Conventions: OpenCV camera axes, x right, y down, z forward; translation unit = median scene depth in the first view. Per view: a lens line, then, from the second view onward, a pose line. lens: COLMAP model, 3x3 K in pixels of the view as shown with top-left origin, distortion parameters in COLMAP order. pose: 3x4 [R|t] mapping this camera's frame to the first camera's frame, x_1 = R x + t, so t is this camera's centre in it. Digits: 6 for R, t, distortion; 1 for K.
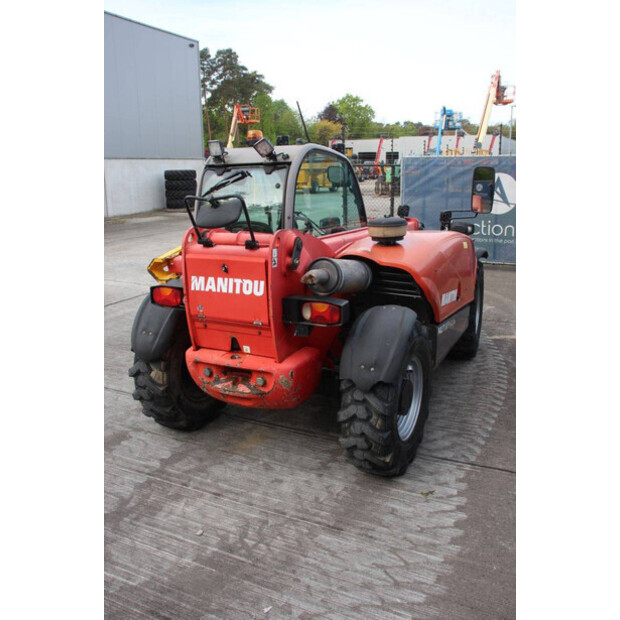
lens RADIAL K [[573.1, 0, 308.2], [0, 573.1, 318.4], [0, 0, 1]] dist [-0.067113, 0.000000]
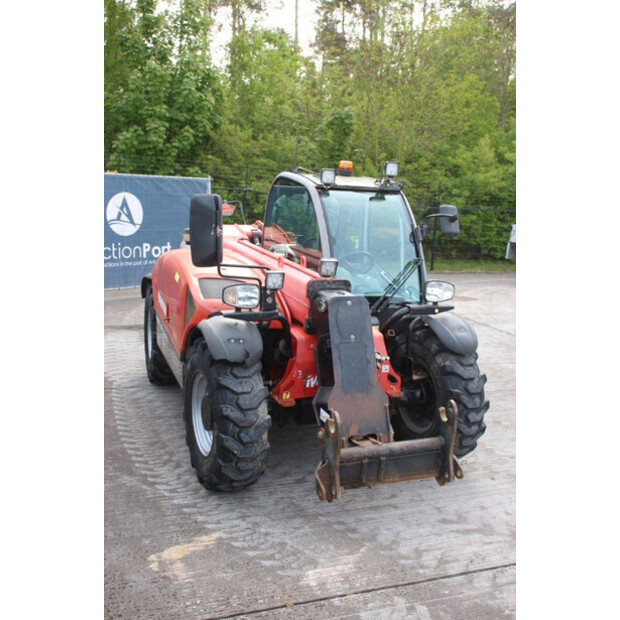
lens RADIAL K [[670.0, 0, 309.4], [0, 670.0, 315.3], [0, 0, 1]] dist [-0.033274, 0.000000]
pose [[-0.687659, 0.121877, -0.715732, 1.256146], [-0.220061, 0.904448, 0.365442, -0.709399], [0.691881, 0.408804, -0.595131, 2.523085]]
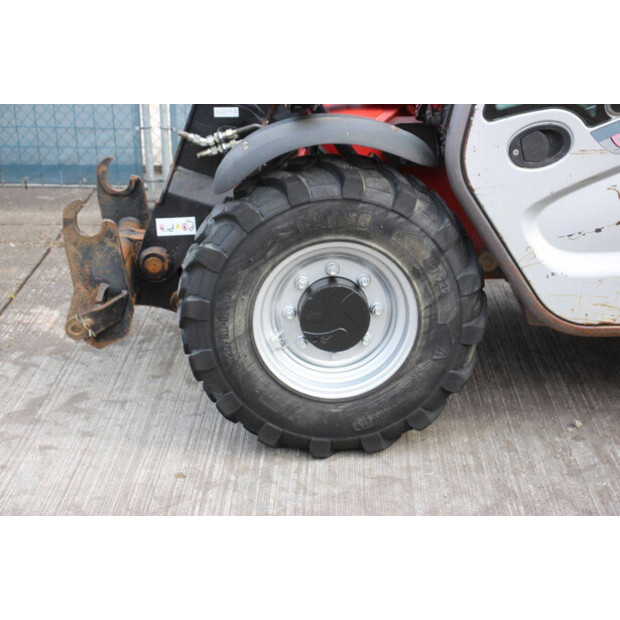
lens RADIAL K [[1289.8, 0, 314.9], [0, 1289.8, 307.0], [0, 0, 1]] dist [0.379592, 0.000000]
pose [[-0.427530, -0.266548, 0.863811, -1.051138], [0.247719, 0.884423, 0.395513, -0.583629], [-0.869398, 0.383077, -0.312089, 2.316598]]
